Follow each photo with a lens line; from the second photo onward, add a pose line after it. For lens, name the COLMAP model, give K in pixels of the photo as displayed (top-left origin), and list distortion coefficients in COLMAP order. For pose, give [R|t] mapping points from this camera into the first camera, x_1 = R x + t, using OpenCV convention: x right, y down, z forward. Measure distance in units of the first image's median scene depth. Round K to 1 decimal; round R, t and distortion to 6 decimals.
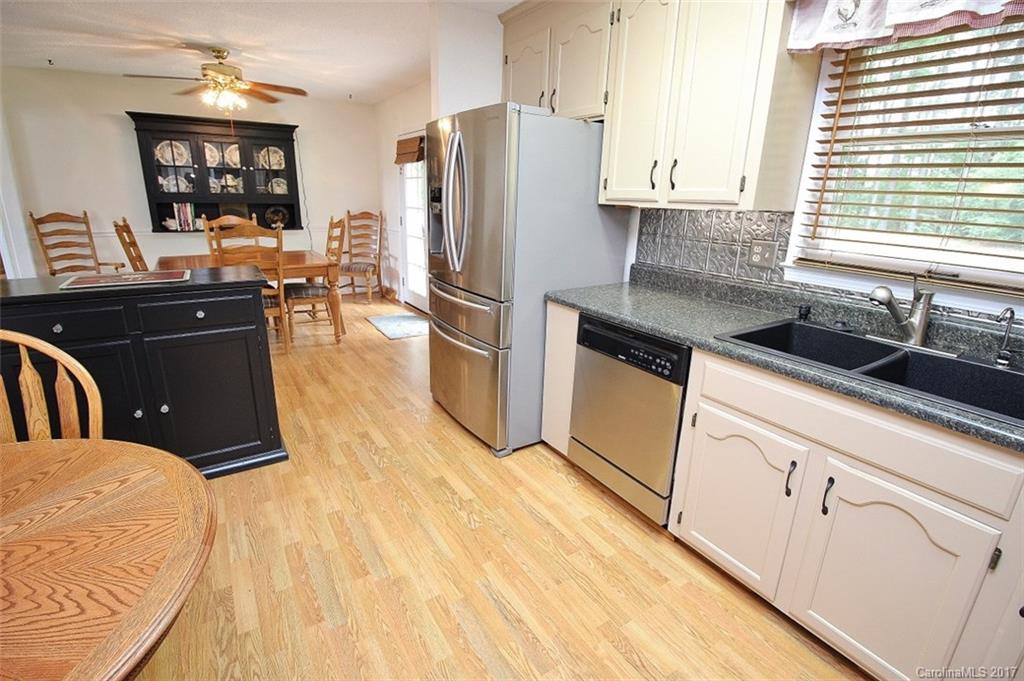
lens RADIAL K [[480.5, 0, 499.0], [0, 480.5, 320.3], [0, 0, 1]] dist [0.002569, -0.000605]
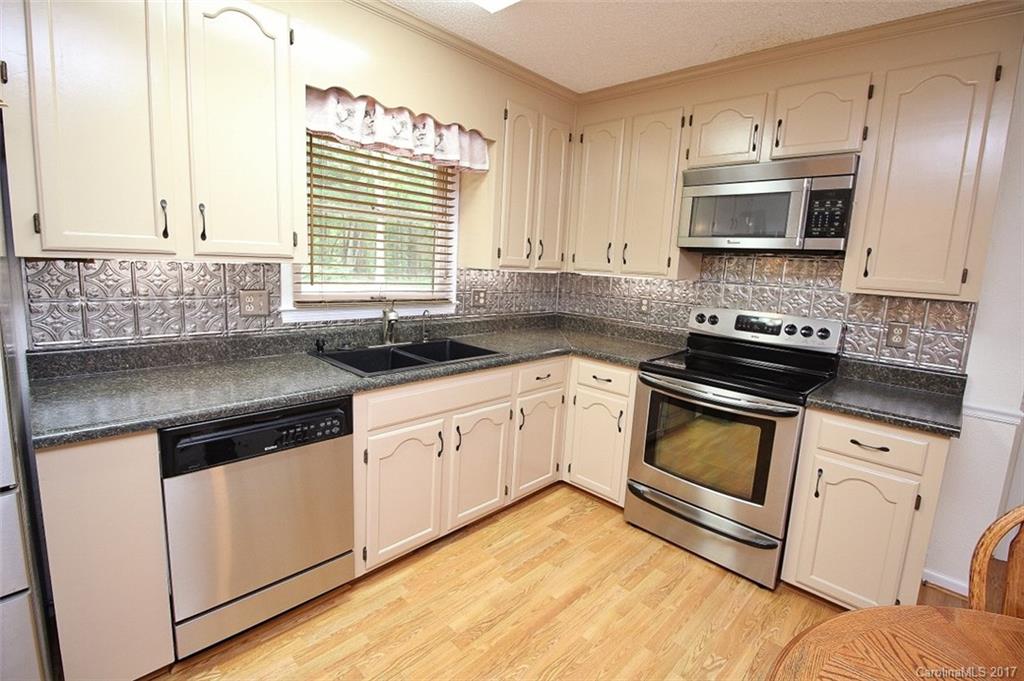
lens RADIAL K [[480.5, 0, 512.1], [0, 480.5, 331.5], [0, 0, 1]] dist [0.002569, -0.000605]
pose [[-0.230029, -0.180351, 0.956326, -0.643670], [0.203152, 0.952130, 0.228424, -0.236901], [-0.951744, 0.246824, -0.182378, 0.802965]]
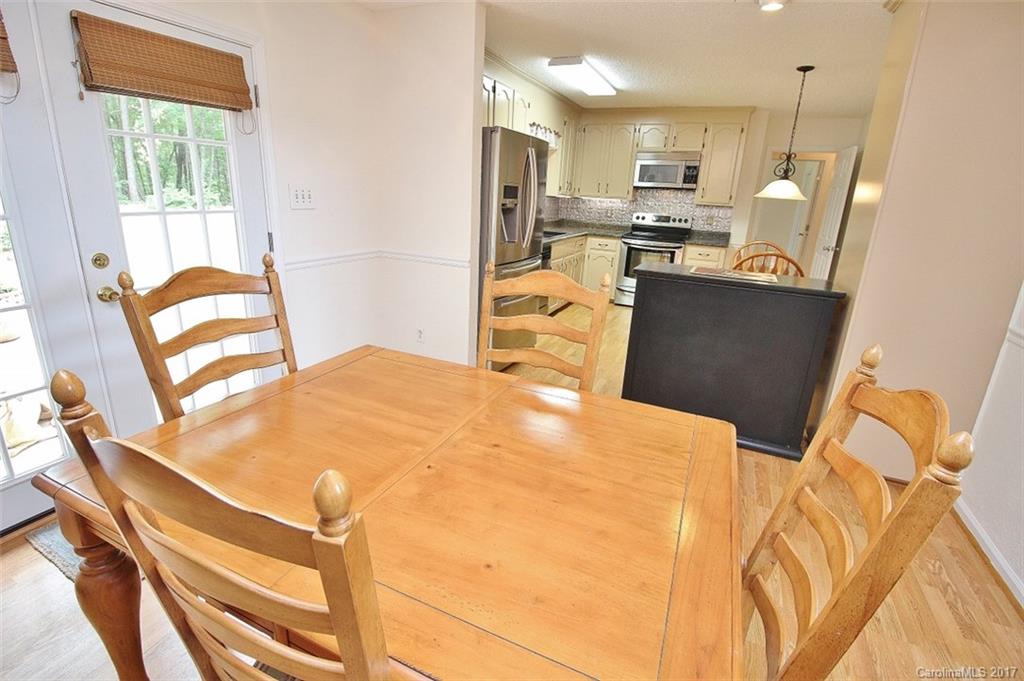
lens RADIAL K [[480.5, 0, 507.3], [0, 480.5, 342.3], [0, 0, 1]] dist [0.002569, -0.000605]
pose [[-0.539285, -0.299972, 0.786885, -1.222529], [0.162157, 0.879929, 0.446575, -0.474639], [-0.826364, 0.368430, -0.425890, 1.654355]]
